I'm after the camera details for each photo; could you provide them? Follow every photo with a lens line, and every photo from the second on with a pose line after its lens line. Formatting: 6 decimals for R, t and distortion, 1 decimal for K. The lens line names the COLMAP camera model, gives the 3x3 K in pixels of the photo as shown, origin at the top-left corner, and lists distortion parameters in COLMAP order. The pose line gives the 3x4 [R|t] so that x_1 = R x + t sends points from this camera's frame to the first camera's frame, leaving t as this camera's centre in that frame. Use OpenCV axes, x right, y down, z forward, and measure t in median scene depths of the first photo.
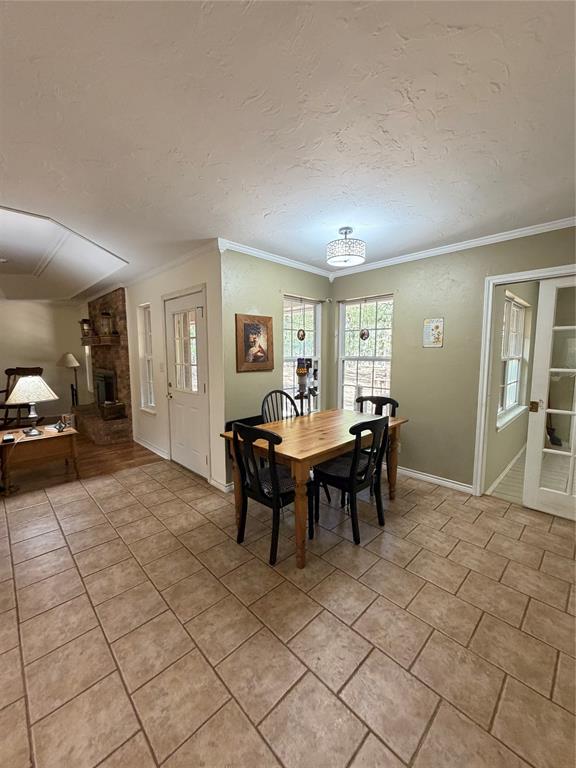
lens RADIAL K [[304.8, 0, 288.0], [0, 304.8, 384.0], [0, 0, 1]] dist [0.000596, 0.000164]
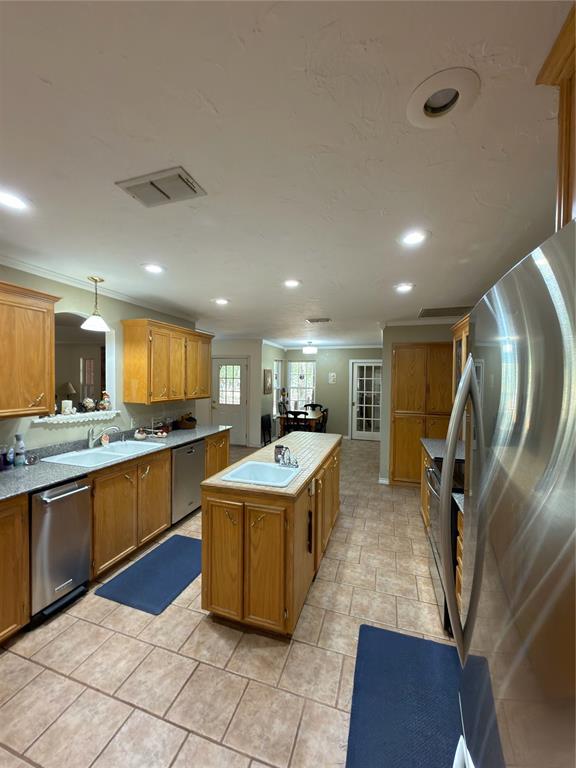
lens RADIAL K [[304.8, 0, 288.0], [0, 304.8, 384.0], [0, 0, 1]] dist [0.000596, 0.000164]
pose [[0.887426, 0.003469, 0.460937, -0.917564], [0.035673, 0.996456, -0.076180, 0.057627], [-0.459567, 0.084047, 0.884157, -0.964660]]
